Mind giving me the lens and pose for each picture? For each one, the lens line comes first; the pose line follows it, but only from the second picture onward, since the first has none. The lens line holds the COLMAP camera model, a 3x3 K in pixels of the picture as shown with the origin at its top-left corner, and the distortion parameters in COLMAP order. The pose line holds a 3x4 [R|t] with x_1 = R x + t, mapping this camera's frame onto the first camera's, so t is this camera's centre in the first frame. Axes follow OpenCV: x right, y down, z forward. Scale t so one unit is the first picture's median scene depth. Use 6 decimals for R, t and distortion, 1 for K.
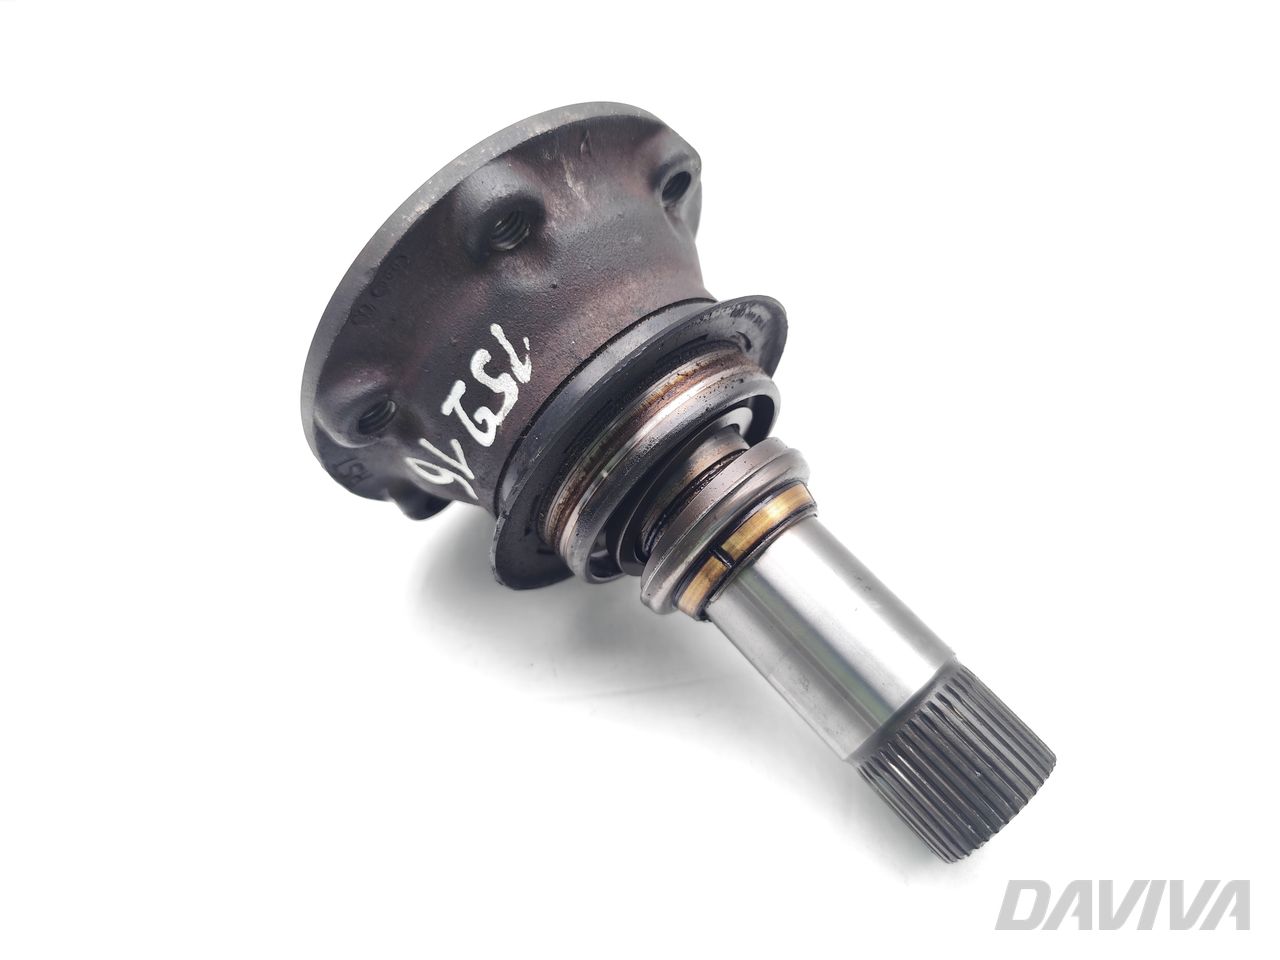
lens RADIAL K [[853.3, 0, 640.0], [0, 853.3, 480.0], [0, 0, 1]] dist [-0.002012, -0.001012]
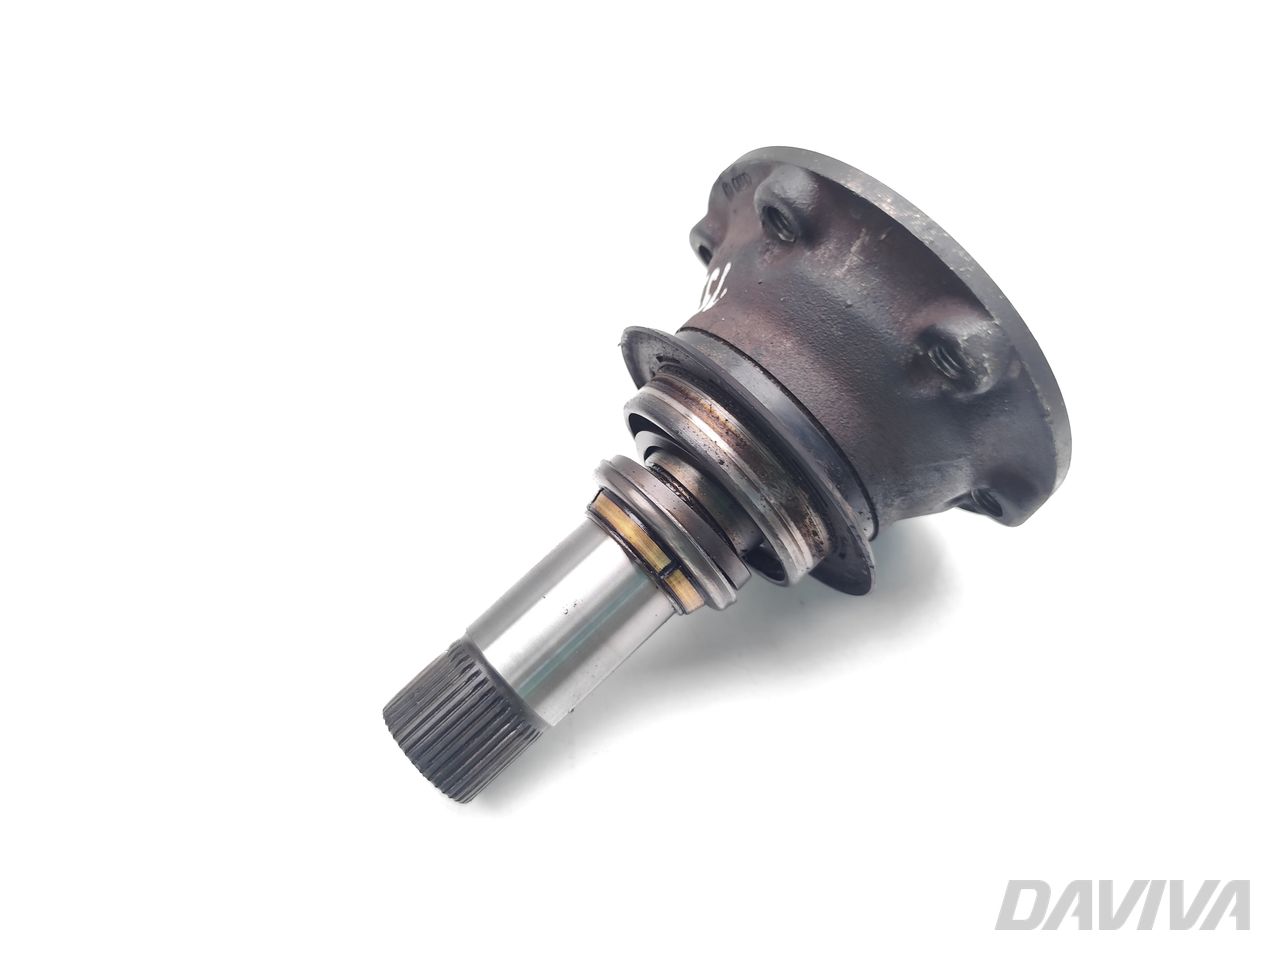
lens RADIAL K [[853.3, 0, 640.0], [0, 853.3, 480.0], [0, 0, 1]] dist [-0.002012, -0.001012]
pose [[-0.040328, 0.814029, -0.579422, 0.763594], [-0.705394, 0.387512, 0.593510, -0.672903], [0.707667, 0.432656, 0.558584, 0.354526]]
